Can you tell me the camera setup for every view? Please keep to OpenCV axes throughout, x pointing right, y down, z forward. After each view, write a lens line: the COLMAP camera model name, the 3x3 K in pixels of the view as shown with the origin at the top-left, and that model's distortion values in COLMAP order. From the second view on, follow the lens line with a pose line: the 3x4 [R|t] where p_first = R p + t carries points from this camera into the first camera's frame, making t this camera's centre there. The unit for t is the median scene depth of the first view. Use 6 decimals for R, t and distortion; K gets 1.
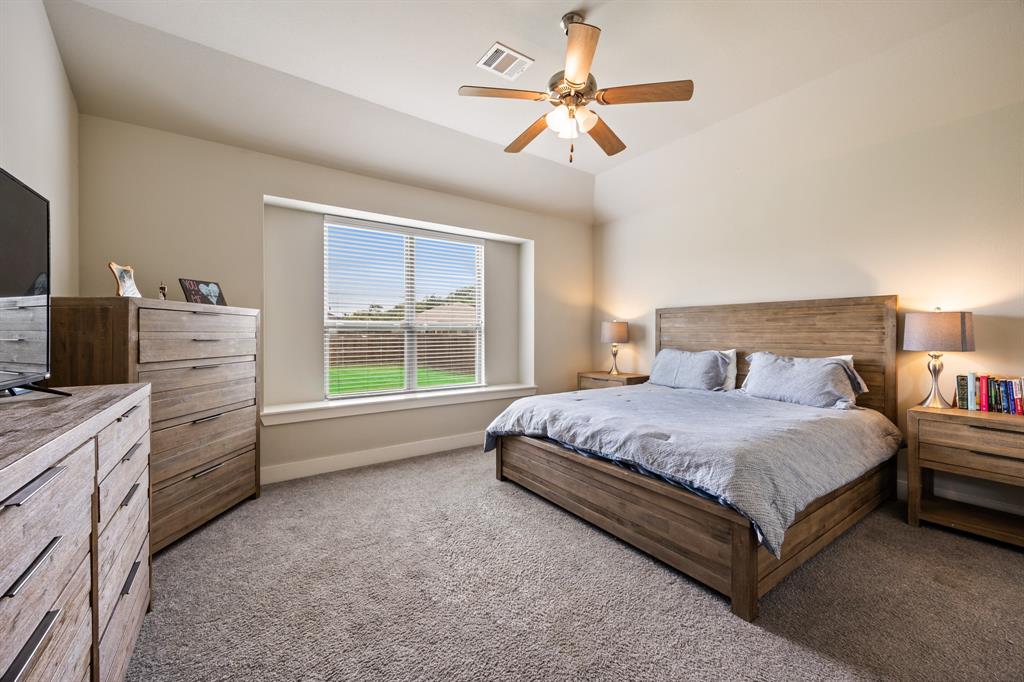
lens RADIAL K [[396.0, 0, 514.6], [0, 396.0, 337.5], [0, 0, 1]] dist [-0.000749, -0.000152]
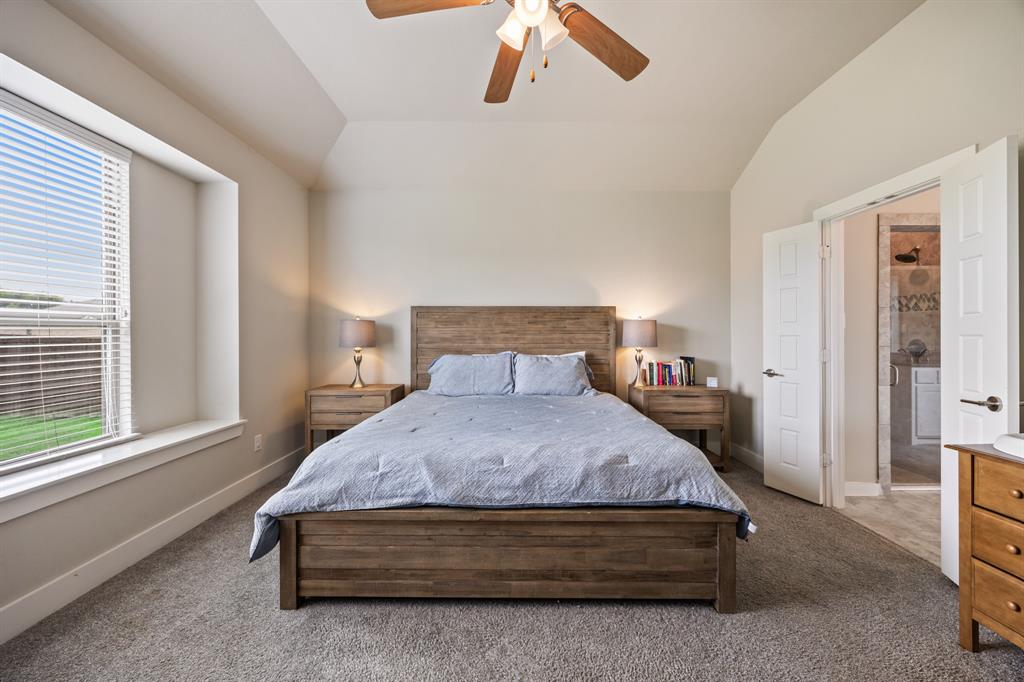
lens RADIAL K [[392.7, 0, 510.7], [0, 392.7, 338.5], [0, 0, 1]] dist [-0.000167, -0.000065]
pose [[0.580282, -0.011135, 0.814340, -0.315780], [0.009749, 0.999930, 0.006726, -0.009241], [-0.814358, 0.004035, 0.580349, 0.475027]]
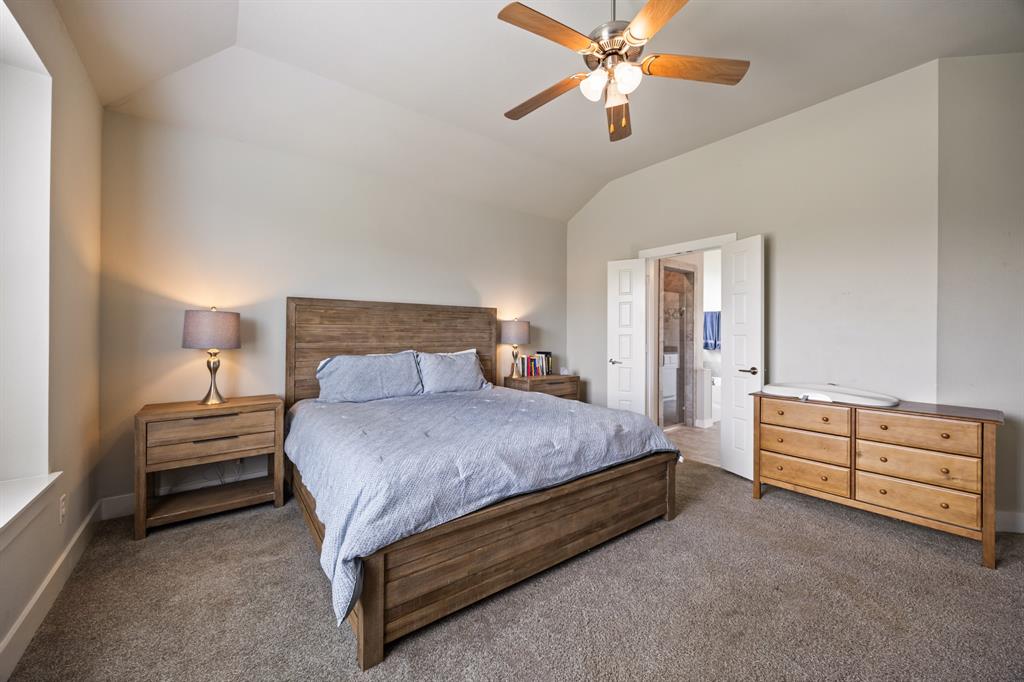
lens RADIAL K [[396.0, 0, 514.6], [0, 396.0, 337.5], [0, 0, 1]] dist [-0.000749, -0.000152]
pose [[-0.035781, -0.012934, 0.999276, -0.516039], [0.003037, 0.999910, 0.013051, -0.013401], [-0.999355, 0.003502, -0.035738, 0.914527]]
